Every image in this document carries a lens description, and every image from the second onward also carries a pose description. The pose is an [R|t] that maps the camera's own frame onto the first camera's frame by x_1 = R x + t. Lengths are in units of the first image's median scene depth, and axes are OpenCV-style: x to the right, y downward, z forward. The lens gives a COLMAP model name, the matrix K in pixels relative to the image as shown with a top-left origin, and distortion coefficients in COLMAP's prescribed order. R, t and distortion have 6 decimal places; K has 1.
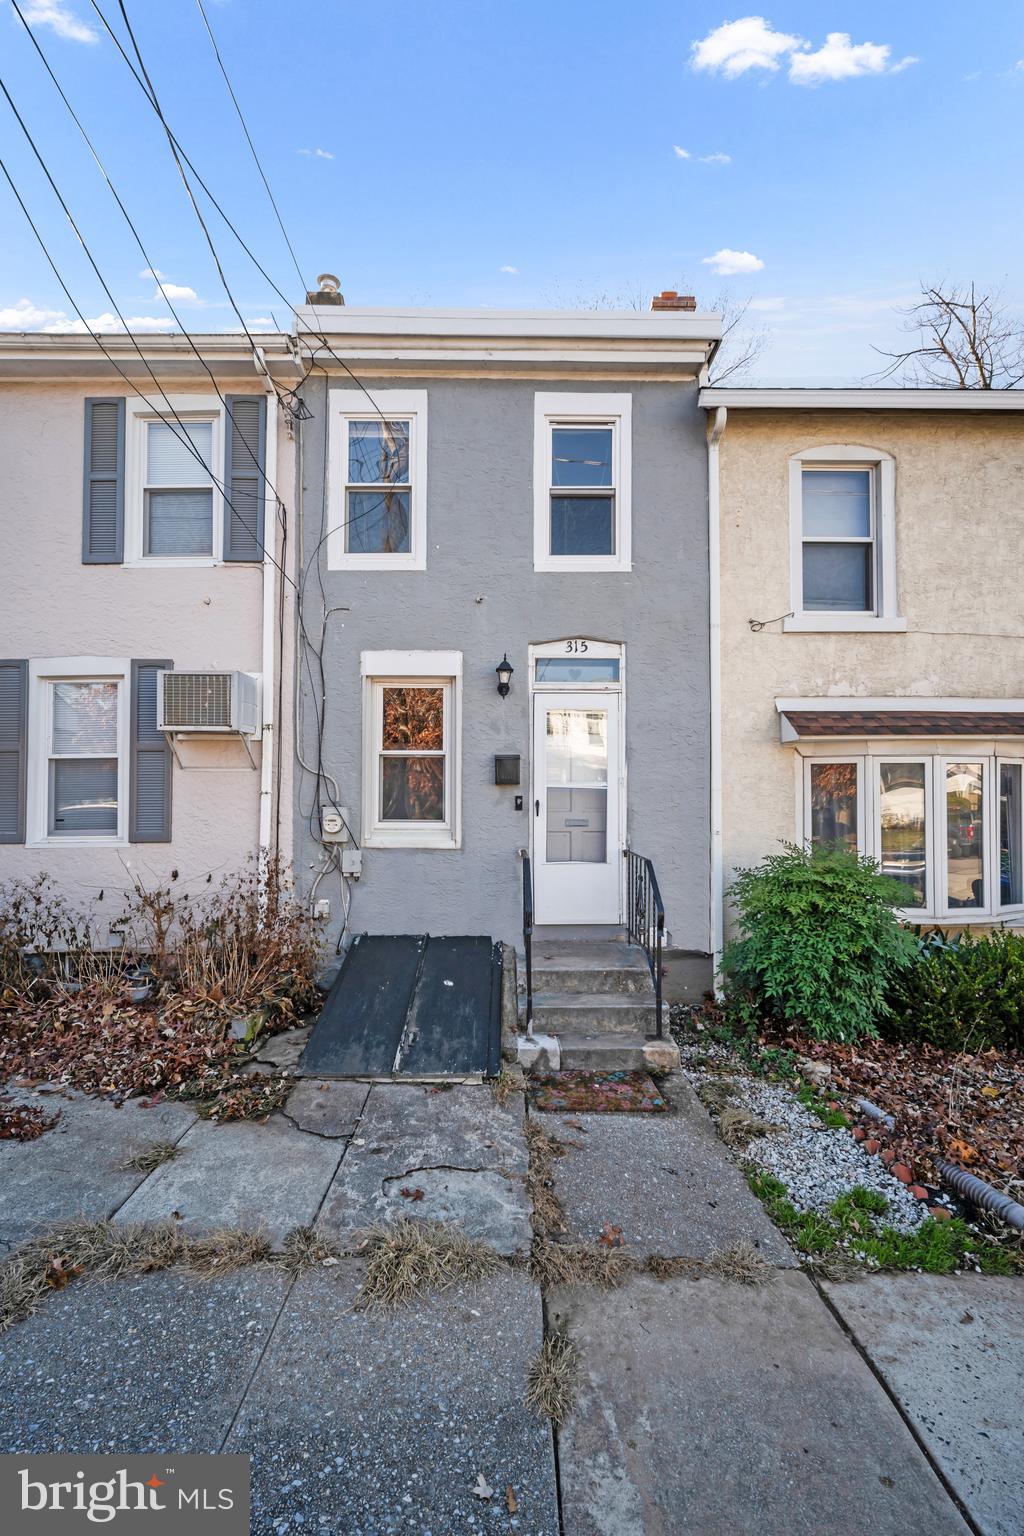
lens RADIAL K [[628.3, 0, 518.9], [0, 628.3, 770.0], [0, 0, 1]] dist [0.000229, -0.000267]
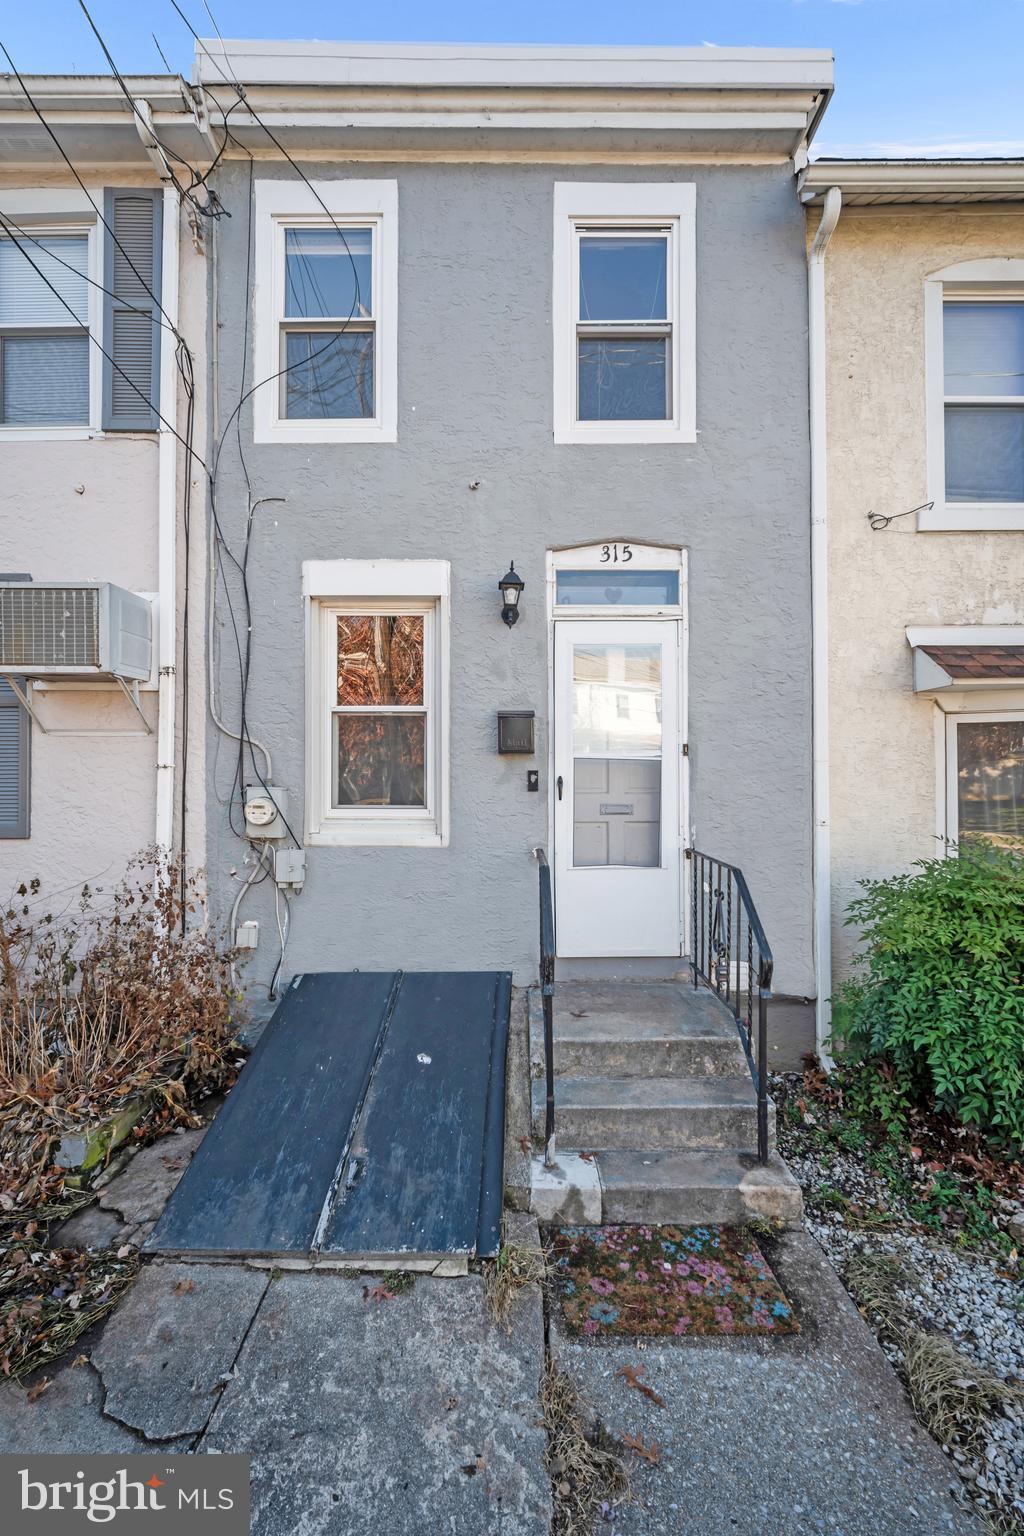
lens RADIAL K [[628.3, 0, 518.9], [0, 628.3, 770.0], [0, 0, 1]] dist [0.000229, -0.000267]
pose [[0.999625, -0.003411, -0.027161, 0.003284], [0.004172, 0.999599, 0.028008, 0.021466], [0.027055, -0.028111, 0.999239, 0.312879]]
